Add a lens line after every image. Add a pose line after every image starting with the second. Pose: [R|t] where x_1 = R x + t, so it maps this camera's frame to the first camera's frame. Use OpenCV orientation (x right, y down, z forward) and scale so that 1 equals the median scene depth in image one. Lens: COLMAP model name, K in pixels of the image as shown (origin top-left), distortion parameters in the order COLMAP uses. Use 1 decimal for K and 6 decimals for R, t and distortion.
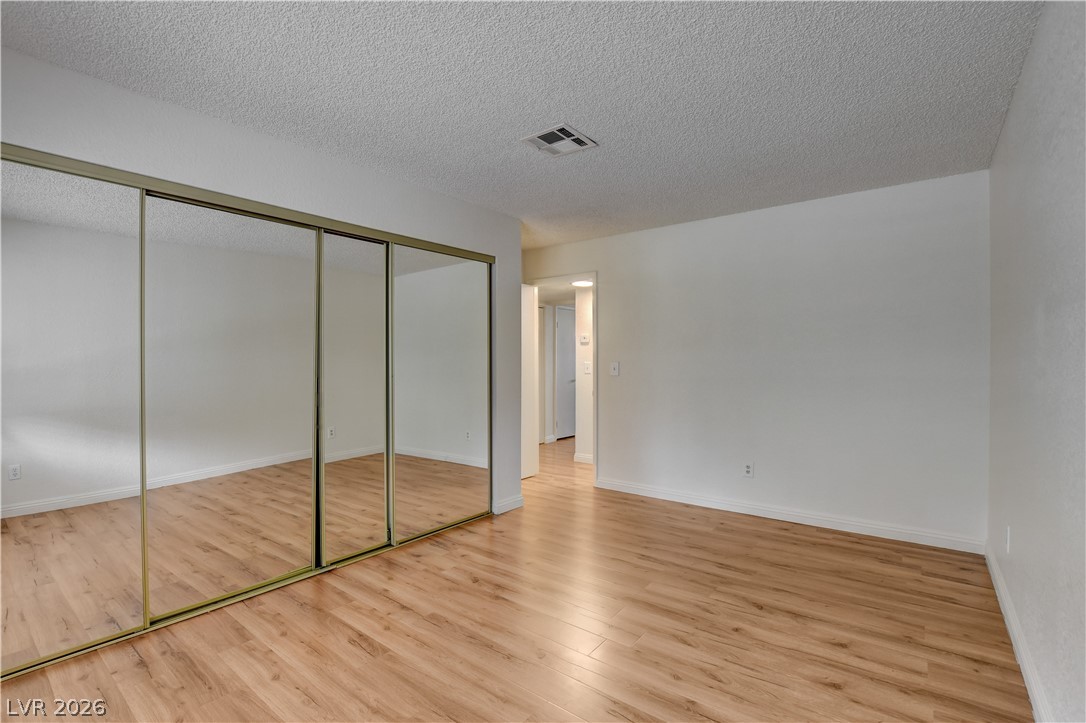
lens RADIAL K [[480.7, 0, 525.4], [0, 480.7, 361.4], [0, 0, 1]] dist [-0.032655, 0.004343]
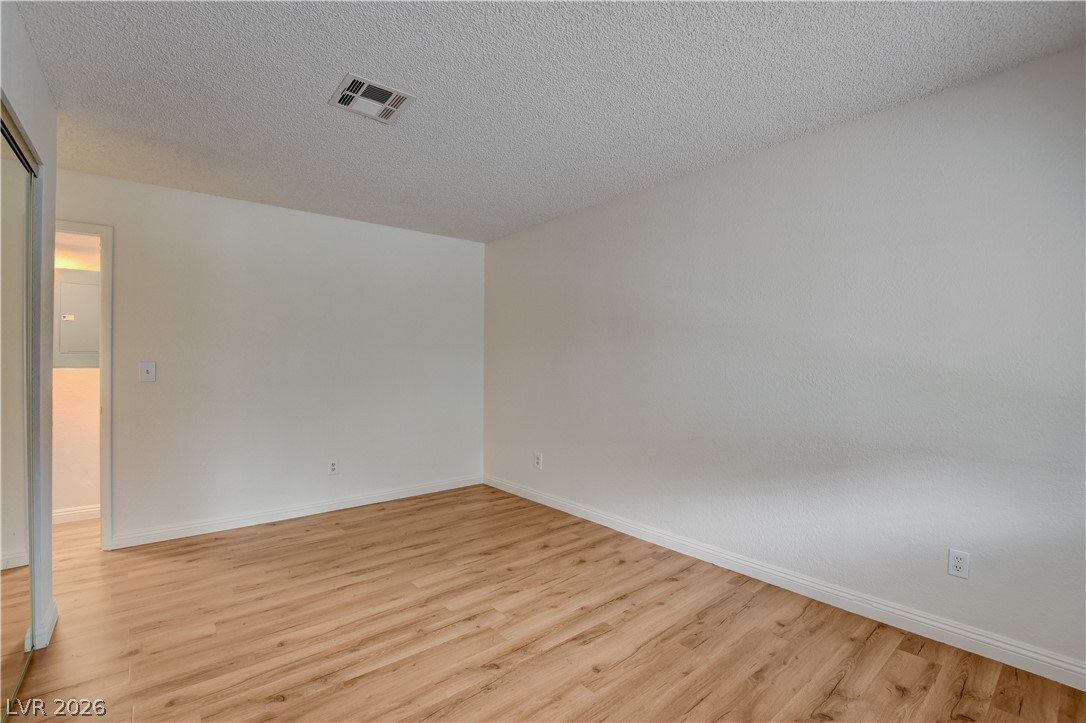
lens RADIAL K [[480.7, 0, 535.7], [0, 480.7, 359.8], [0, 0, 1]] dist [-0.032655, 0.004343]
pose [[0.216359, 0.006147, 0.976295, -0.674691], [-0.003153, 0.999979, -0.005597, 0.000308], [-0.976309, -0.001867, 0.216373, 0.535513]]
